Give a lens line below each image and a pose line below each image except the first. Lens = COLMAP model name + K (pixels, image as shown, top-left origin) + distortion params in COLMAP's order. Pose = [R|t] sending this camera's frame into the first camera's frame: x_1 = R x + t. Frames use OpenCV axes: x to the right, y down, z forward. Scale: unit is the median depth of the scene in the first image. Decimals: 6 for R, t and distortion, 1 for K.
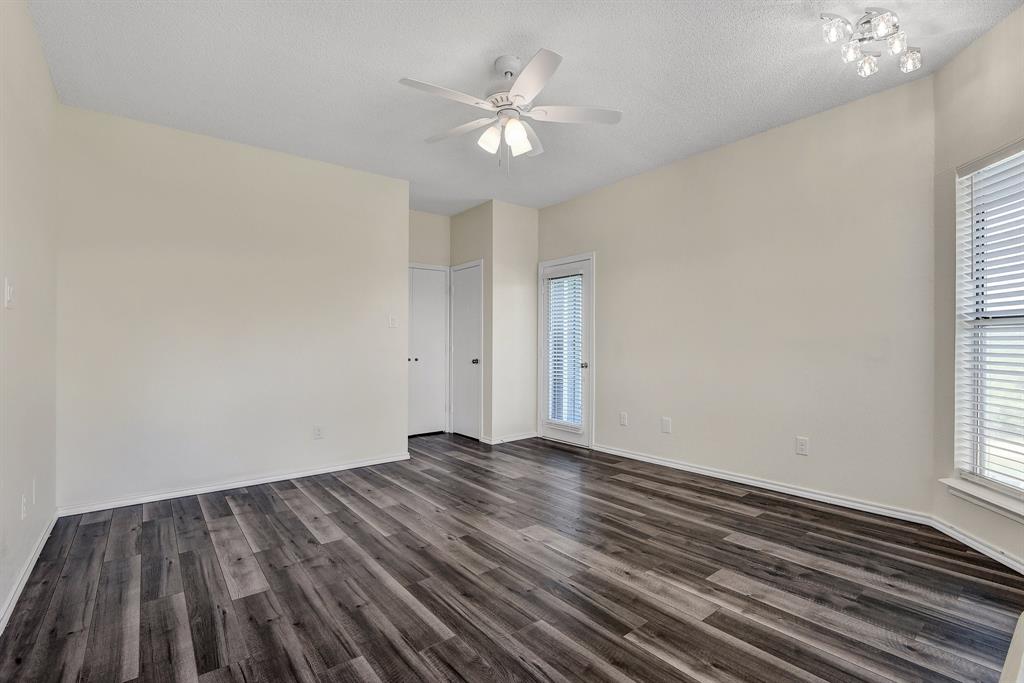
lens RADIAL K [[471.5, 0, 512.4], [0, 471.5, 341.3], [0, 0, 1]] dist [-0.006917, -0.001223]
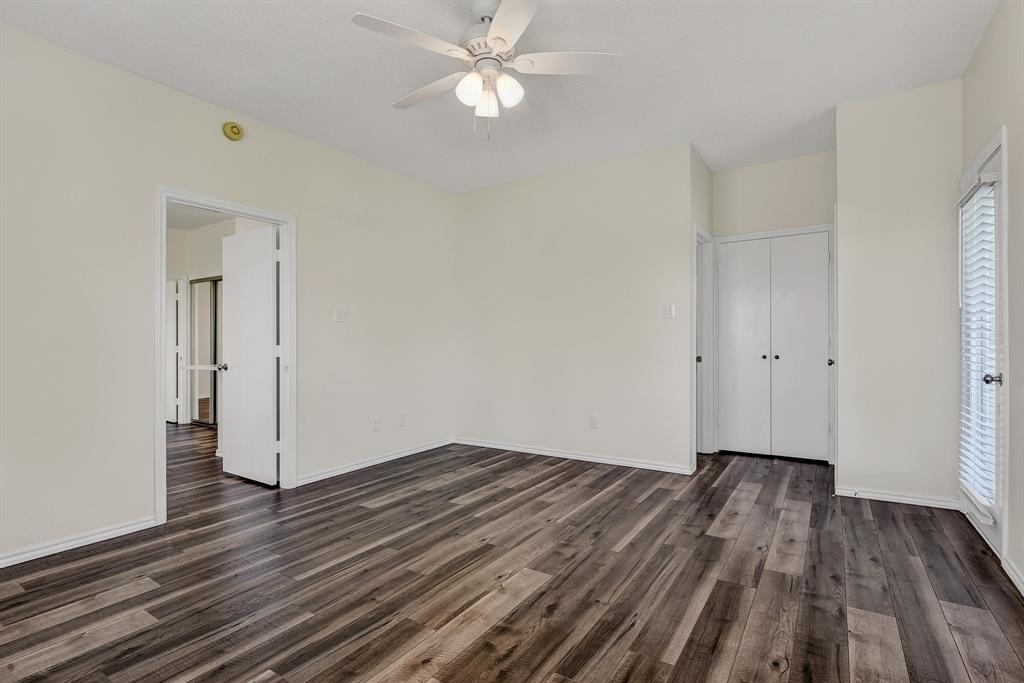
lens RADIAL K [[477.2, 0, 534.7], [0, 477.2, 344.1], [0, 0, 1]] dist [-0.003866, -0.001681]
pose [[0.335594, 0.004681, -0.941995, 0.816562], [0.014240, 0.999848, 0.010042, 0.009278], [0.941899, -0.016784, 0.335477, 0.775321]]
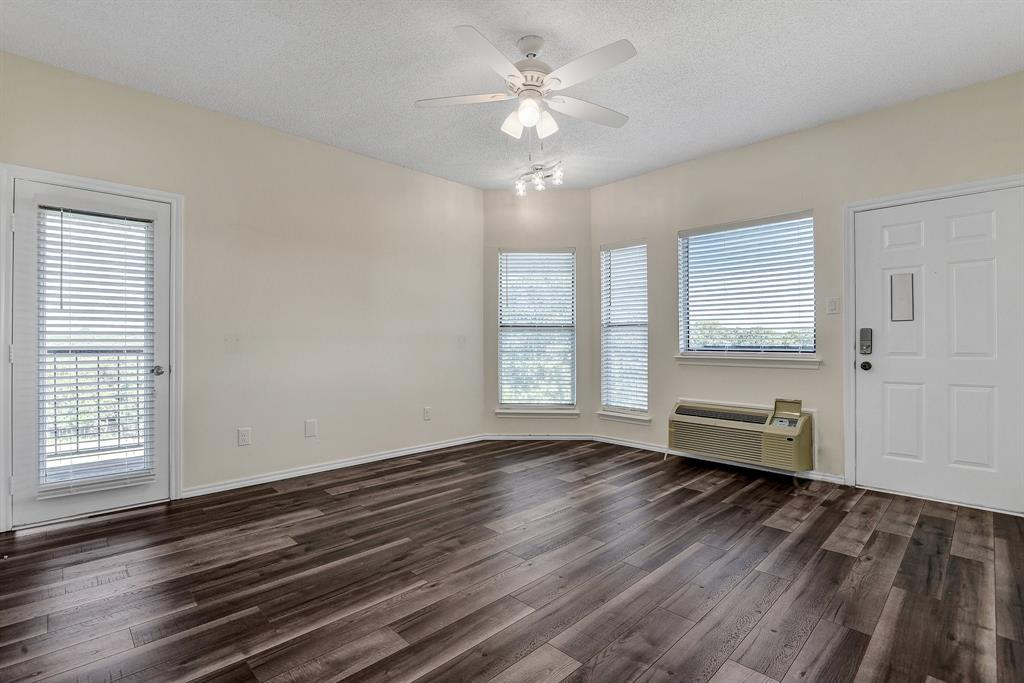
lens RADIAL K [[467.2, 0, 518.3], [0, 467.2, 336.0], [0, 0, 1]] dist [-0.011040, -0.000576]
pose [[-0.105845, 0.020064, 0.994180, -0.948749], [0.000474, 0.999797, -0.020127, 0.032811], [-0.994383, -0.001659, -0.105833, 1.103669]]
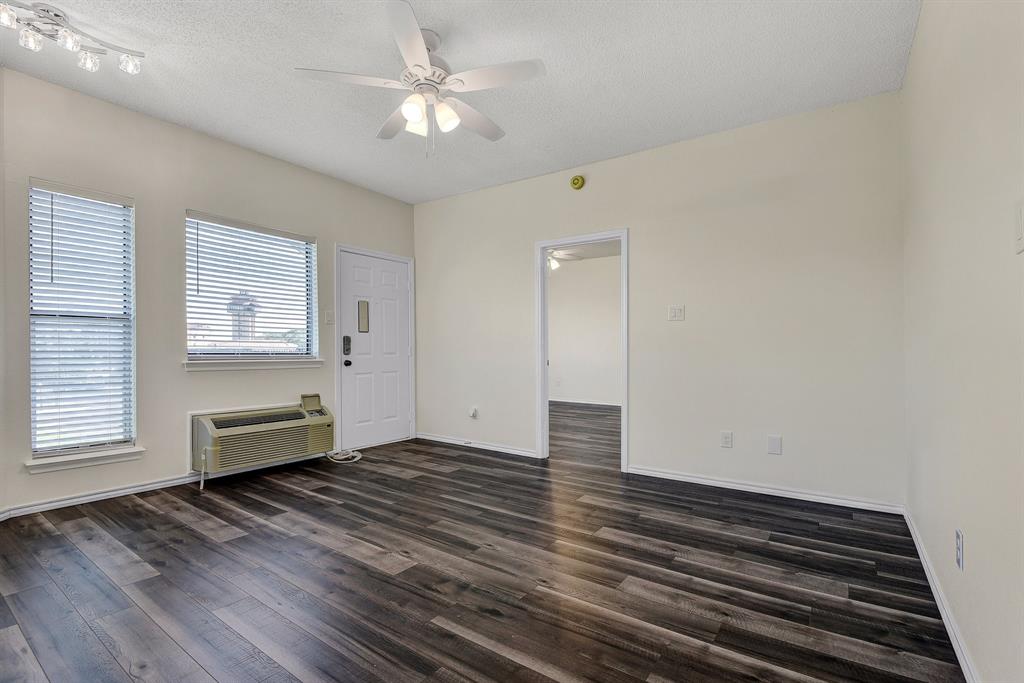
lens RADIAL K [[485.7, 0, 497.5], [0, 485.7, 339.7], [0, 0, 1]] dist [-0.027362, -0.000423]
pose [[-0.966060, -0.000647, -0.258316, 0.096804], [0.003289, 0.999885, -0.014805, 0.030086], [0.258296, -0.015153, -0.965947, 1.915672]]
